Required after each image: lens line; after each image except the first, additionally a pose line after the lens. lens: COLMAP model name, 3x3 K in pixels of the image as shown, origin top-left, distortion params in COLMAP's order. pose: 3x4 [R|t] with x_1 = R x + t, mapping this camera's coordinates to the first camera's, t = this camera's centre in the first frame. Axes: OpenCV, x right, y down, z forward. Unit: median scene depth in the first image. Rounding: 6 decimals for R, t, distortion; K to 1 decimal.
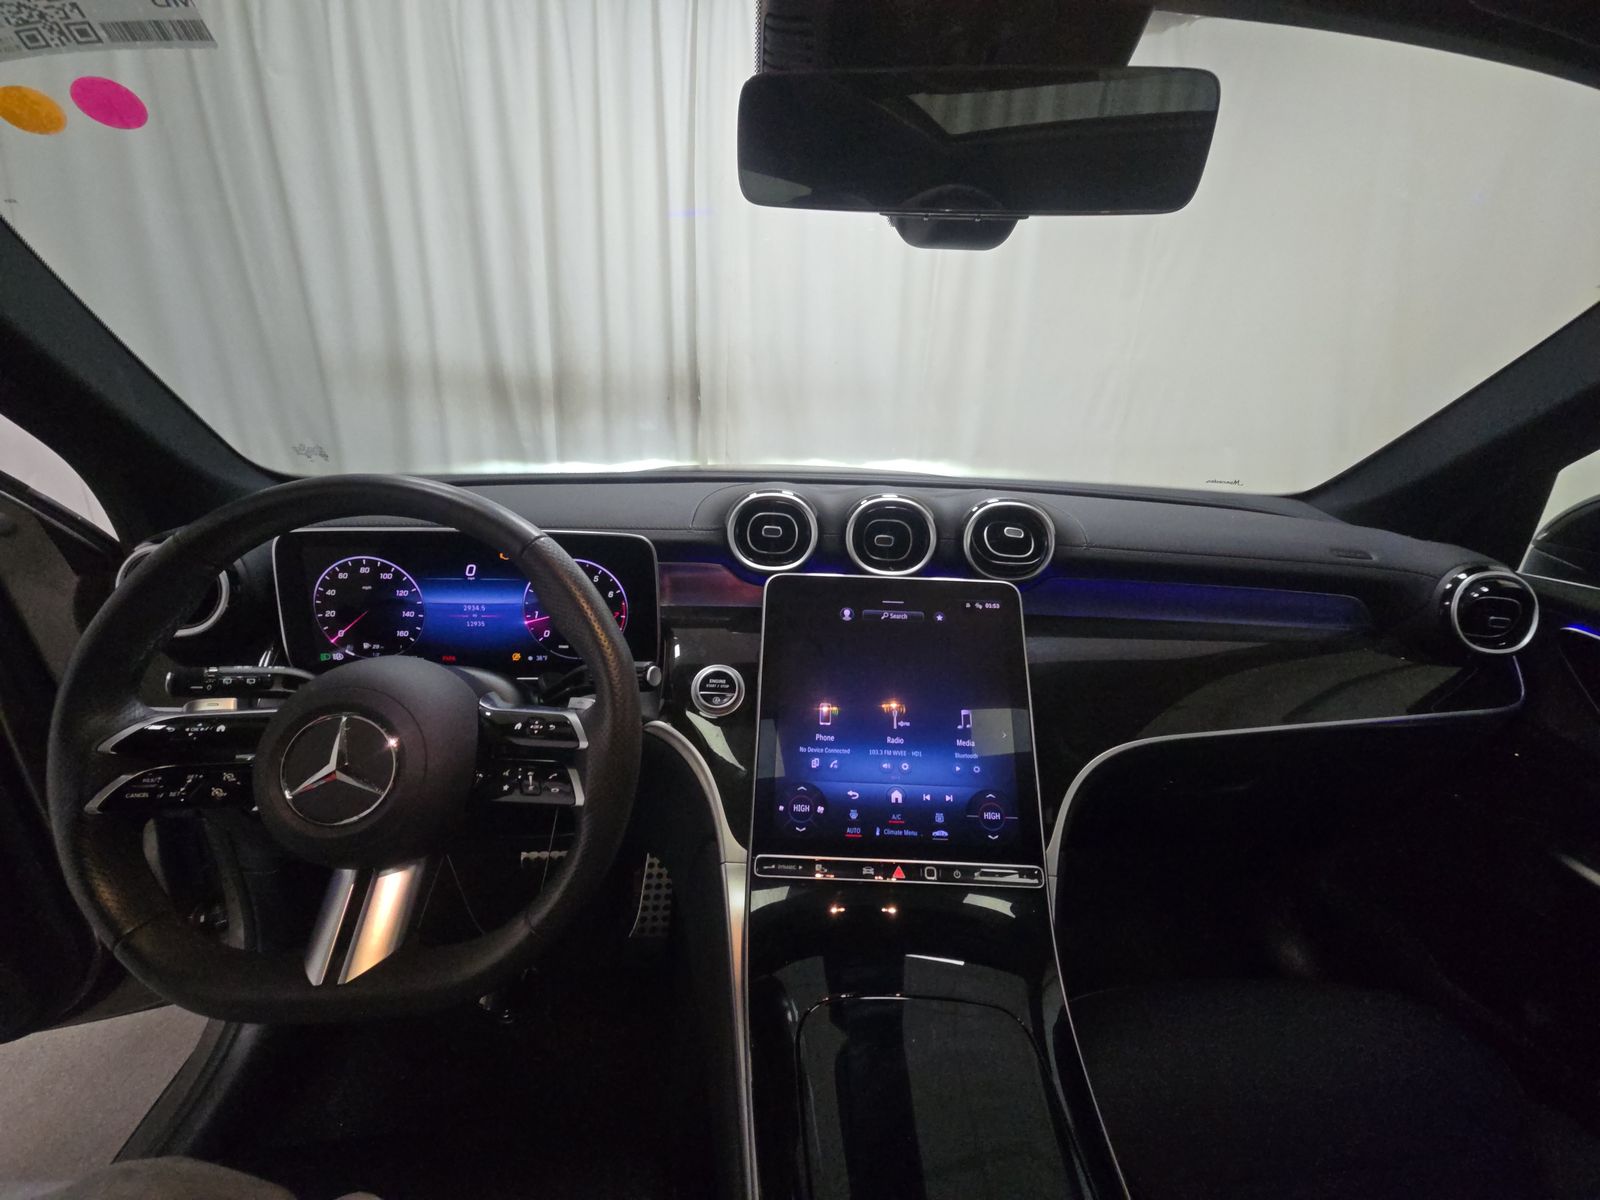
lens RADIAL K [[653.6, 0, 803.8], [0, 653.6, 603.0], [0, 0, 1]] dist [0.016279, 0.000396]
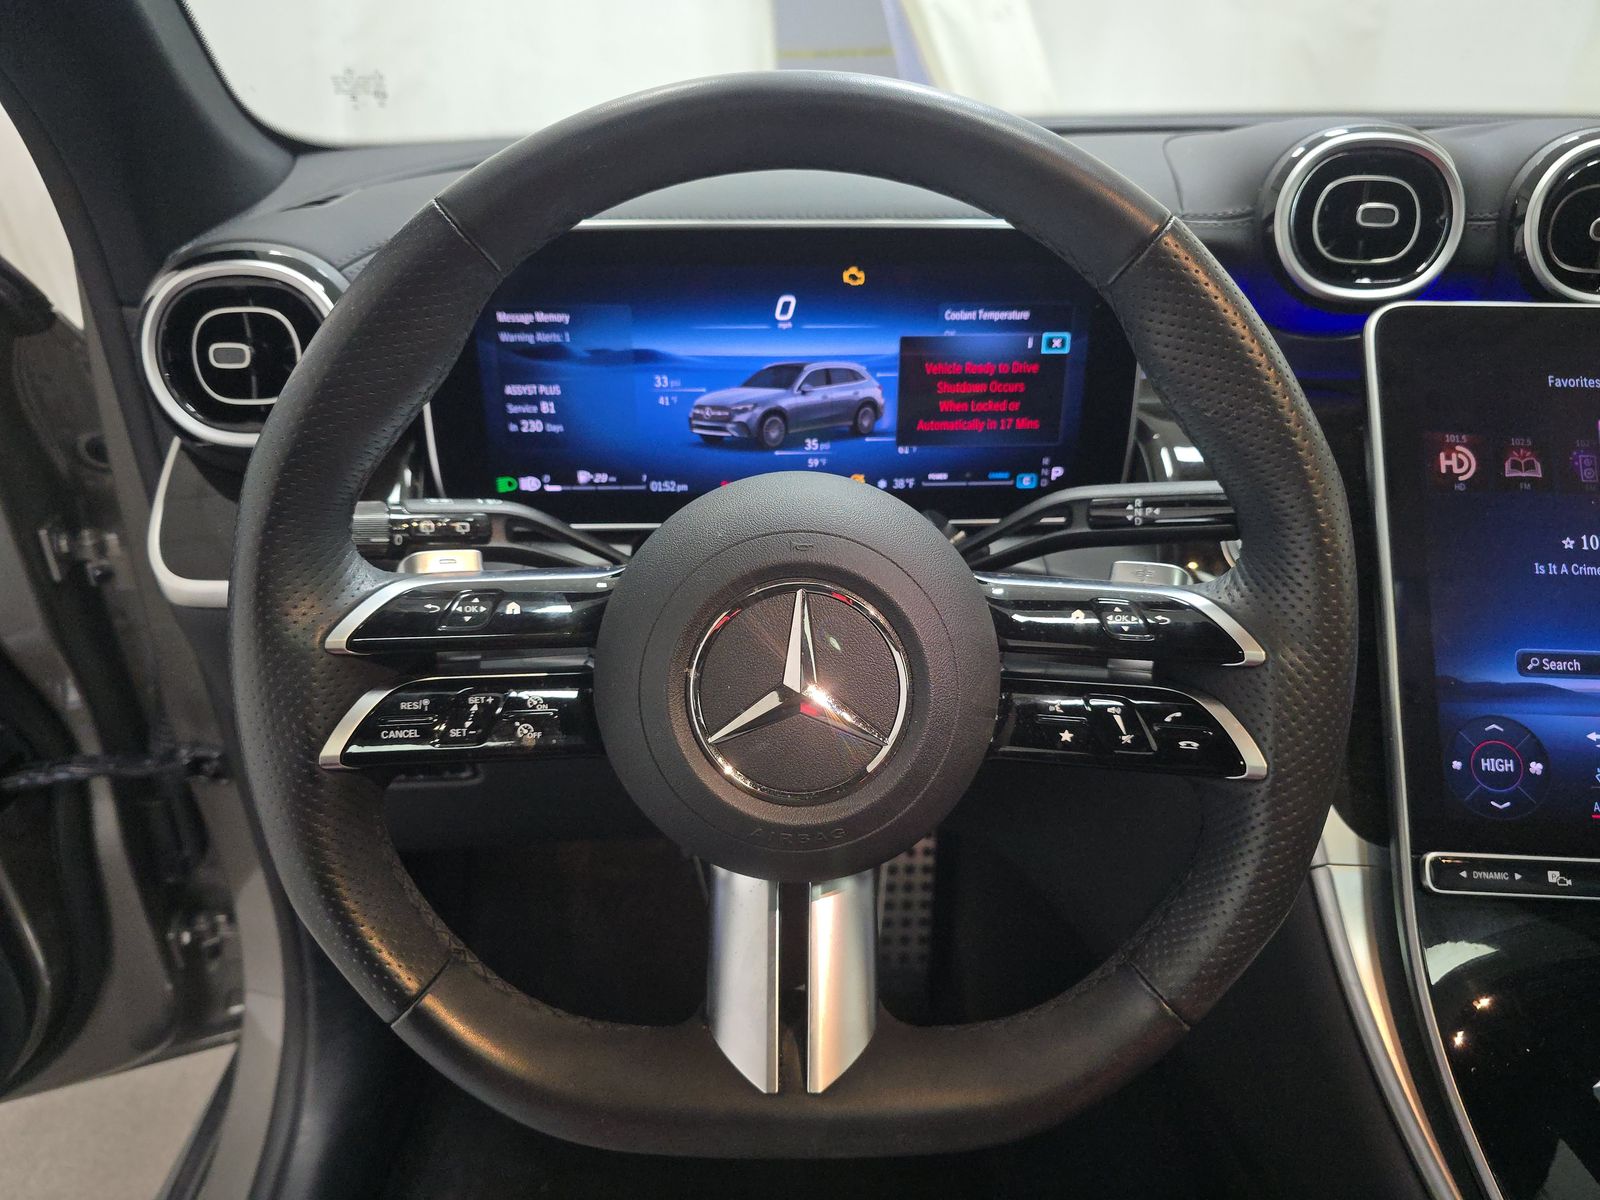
lens RADIAL K [[1055.4, 0, 796.1], [0, 1055.4, 593.5], [0, 0, 1]] dist [0.006914, -0.003523]
pose [[0.998962, -0.008739, -0.044699, -0.464576], [0.014990, 0.989828, 0.141476, 0.052600], [0.043008, -0.142000, 0.988932, 0.167974]]
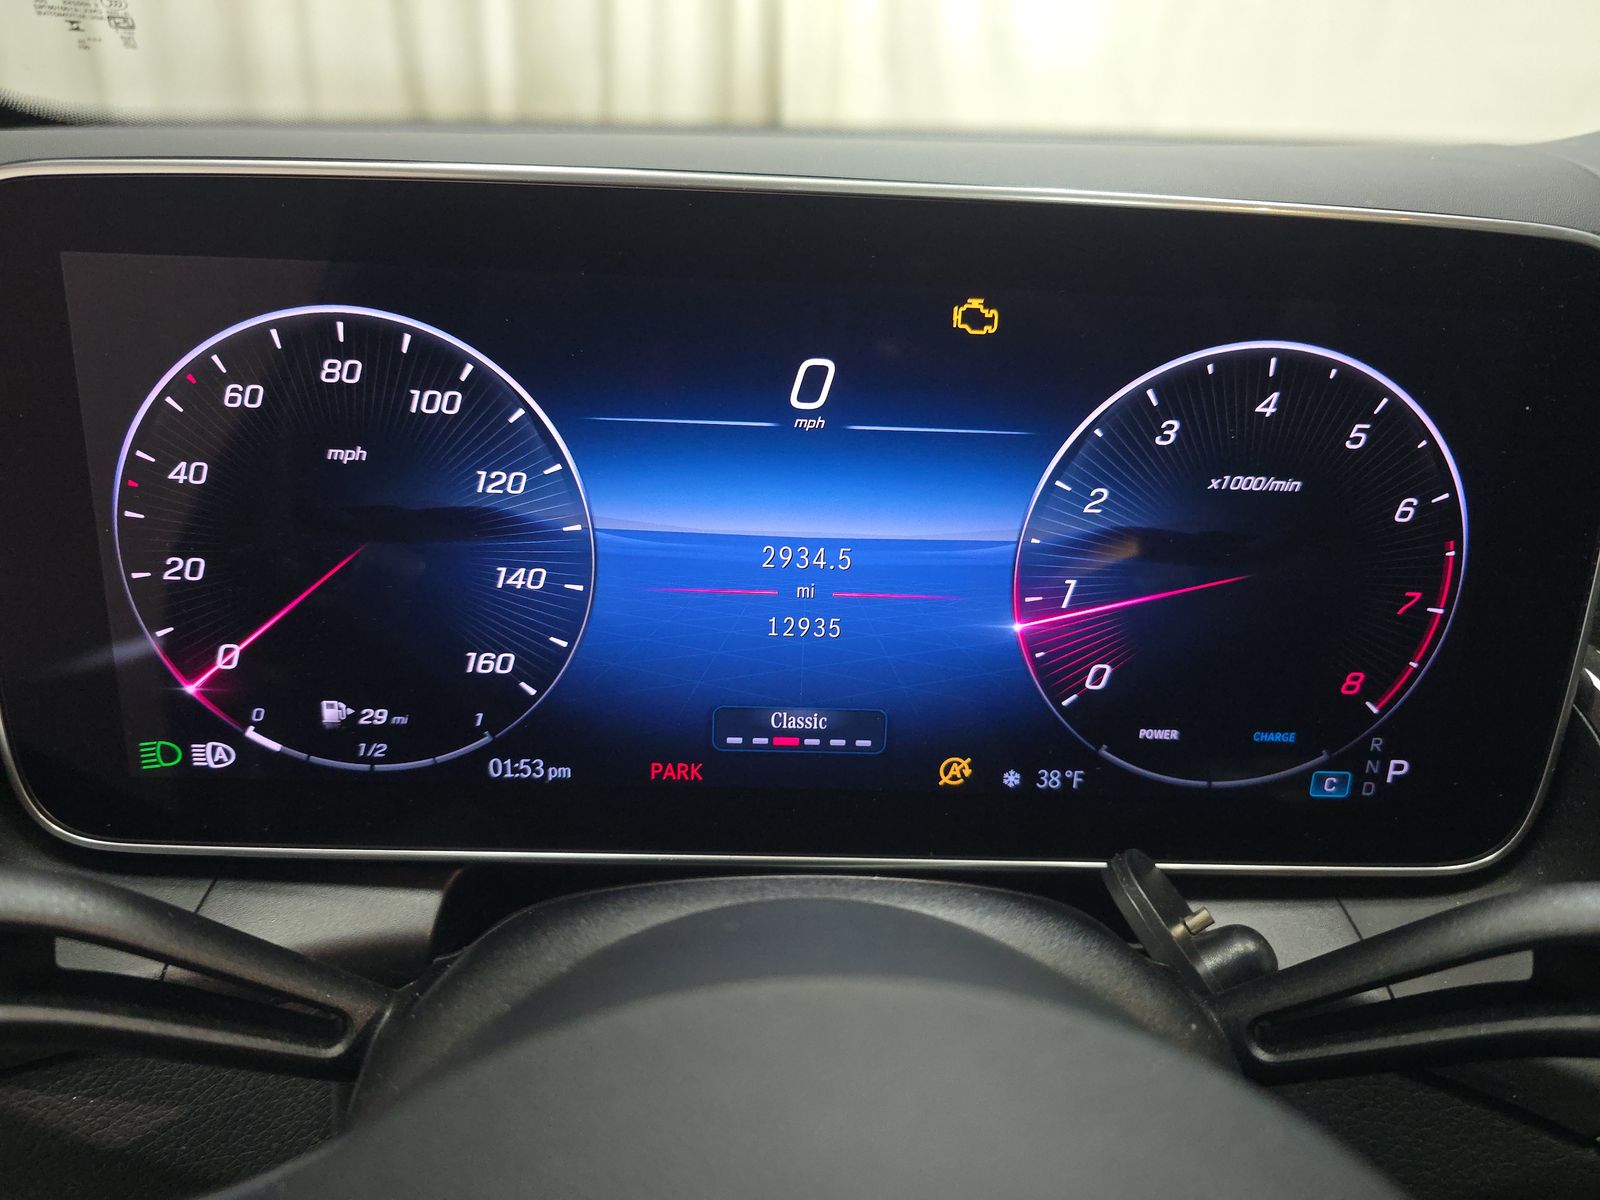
lens RADIAL K [[1055.4, 0, 800.6], [0, 1055.4, 604.1], [0, 0, 1]] dist [0.006914, -0.003523]
pose [[0.999372, 0.023296, -0.026688, -0.499873], [-0.022207, 0.998936, 0.040417, 0.009086], [0.027602, -0.039799, 0.998826, 0.647586]]
